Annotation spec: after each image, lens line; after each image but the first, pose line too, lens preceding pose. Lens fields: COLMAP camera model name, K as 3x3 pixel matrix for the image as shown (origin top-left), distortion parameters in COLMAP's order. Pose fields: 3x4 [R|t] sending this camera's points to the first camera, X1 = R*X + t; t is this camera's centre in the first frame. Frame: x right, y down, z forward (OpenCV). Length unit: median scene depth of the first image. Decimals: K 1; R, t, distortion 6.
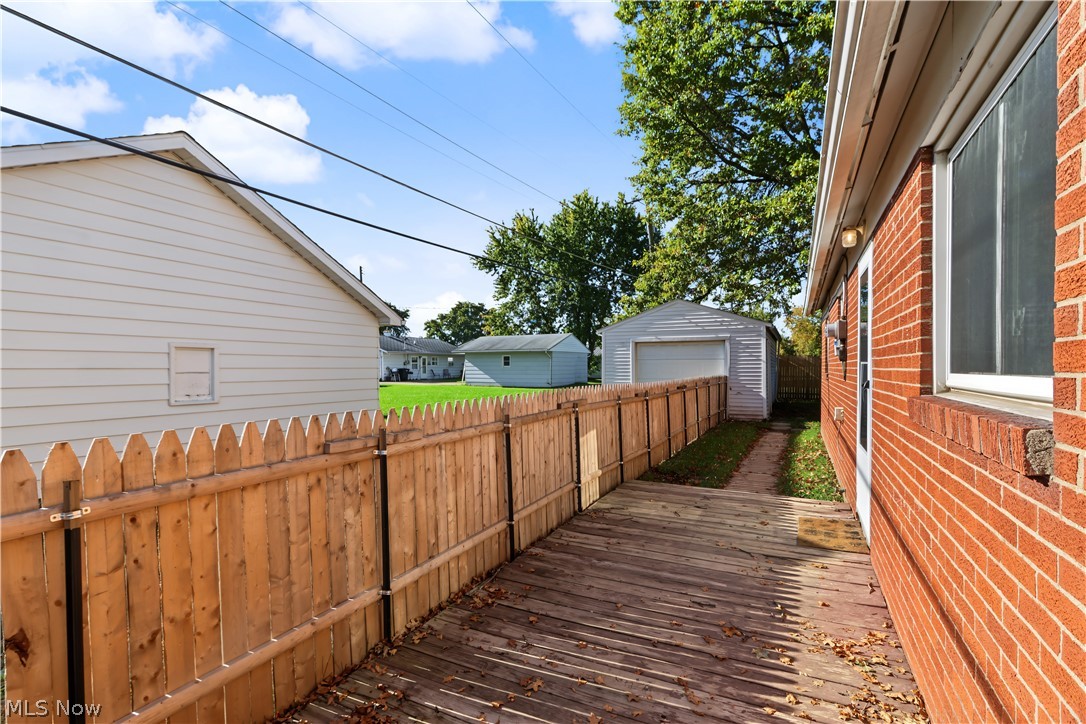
lens RADIAL K [[498.9, 0, 548.9], [0, 498.9, 362.3], [0, 0, 1]] dist [0.001184, 0.000369]
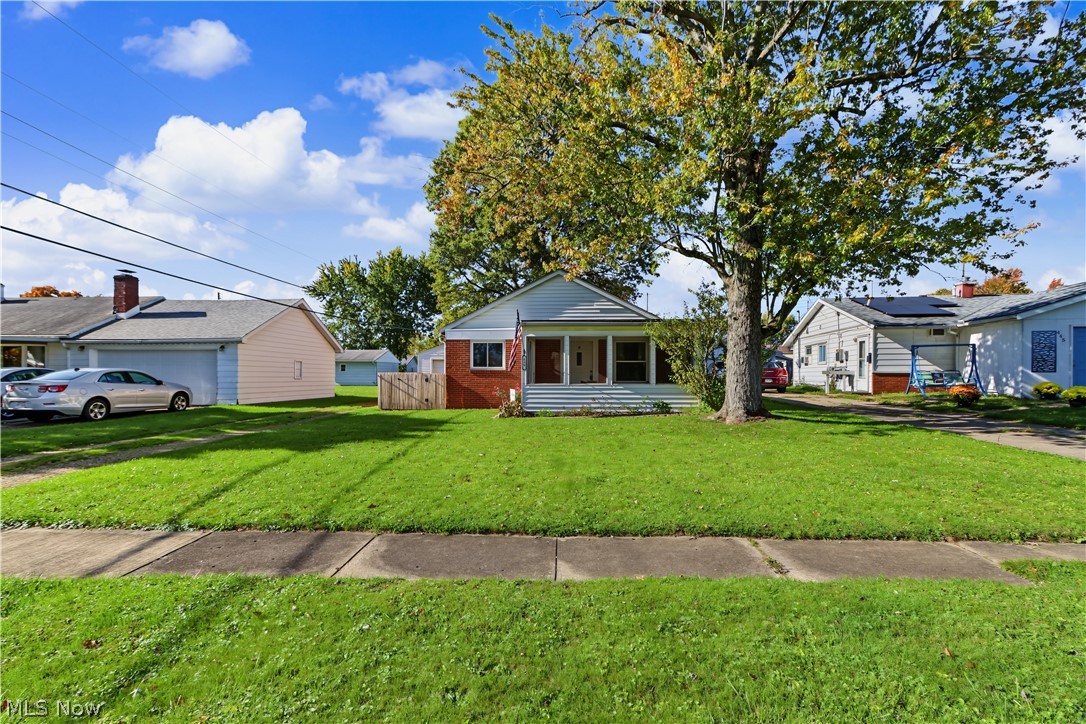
lens RADIAL K [[498.9, 0, 546.9], [0, 498.9, 366.6], [0, 0, 1]] dist [0.001184, 0.000369]
pose [[0.919717, 0.010089, 0.392452, -0.084592], [-0.007298, 0.999936, -0.008602, 0.003314], [-0.392514, 0.005047, 0.919732, -0.453373]]
